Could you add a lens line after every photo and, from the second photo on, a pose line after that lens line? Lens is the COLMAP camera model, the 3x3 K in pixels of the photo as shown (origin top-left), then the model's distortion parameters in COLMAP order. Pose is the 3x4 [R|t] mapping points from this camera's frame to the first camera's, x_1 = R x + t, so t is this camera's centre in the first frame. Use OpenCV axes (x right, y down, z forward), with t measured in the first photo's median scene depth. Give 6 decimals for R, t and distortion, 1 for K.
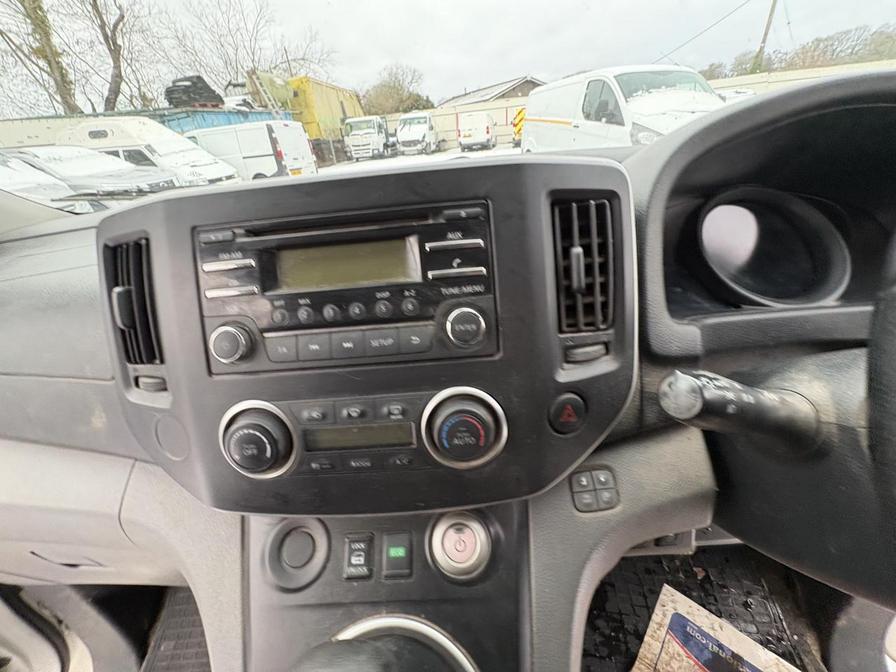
lens RADIAL K [[354.3, 0, 447.7], [0, 354.3, 340.4], [0, 0, 1]] dist [-0.000163, -0.000305]
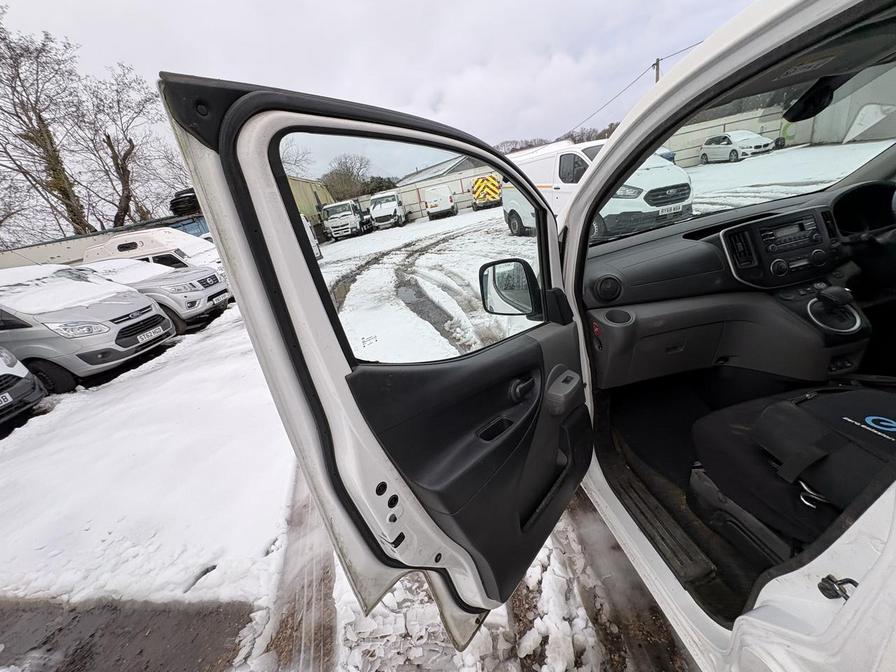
lens RADIAL K [[354.3, 0, 448.9], [0, 354.3, 335.2], [0, 0, 1]] dist [-0.000163, -0.000305]
pose [[0.983776, -0.156645, 0.087447, -0.089530], [0.169293, 0.971898, -0.163564, 0.019120], [-0.059368, 0.175714, 0.982649, -0.053560]]
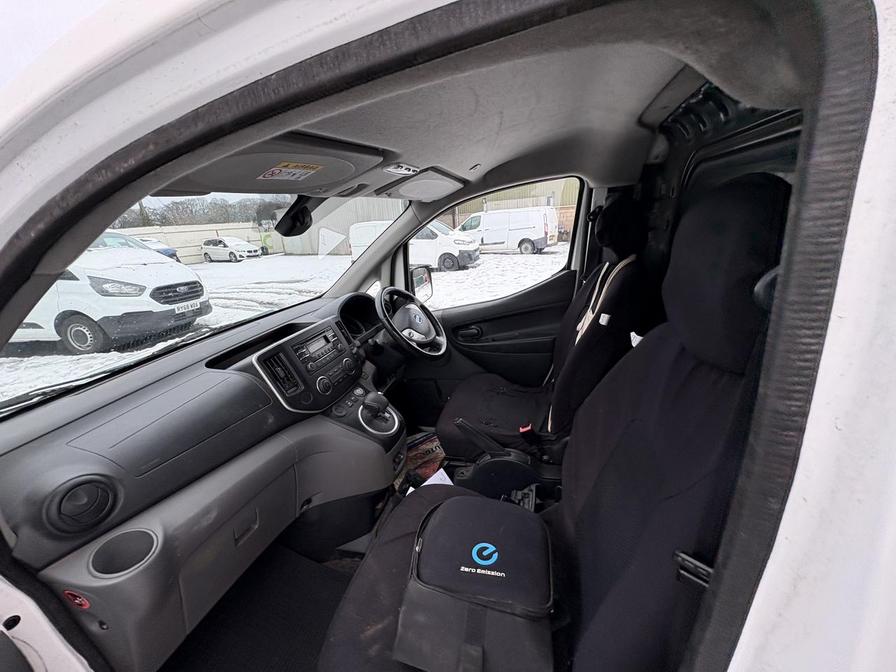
lens RADIAL K [[354.3, 0, 445.9], [0, 354.3, 335.0], [0, 0, 1]] dist [-0.000163, -0.000305]
pose [[0.268214, -0.238327, 0.933414, -0.064824], [0.535825, 0.842119, 0.061049, 0.003985], [-0.800595, 0.483772, 0.353570, -0.032229]]
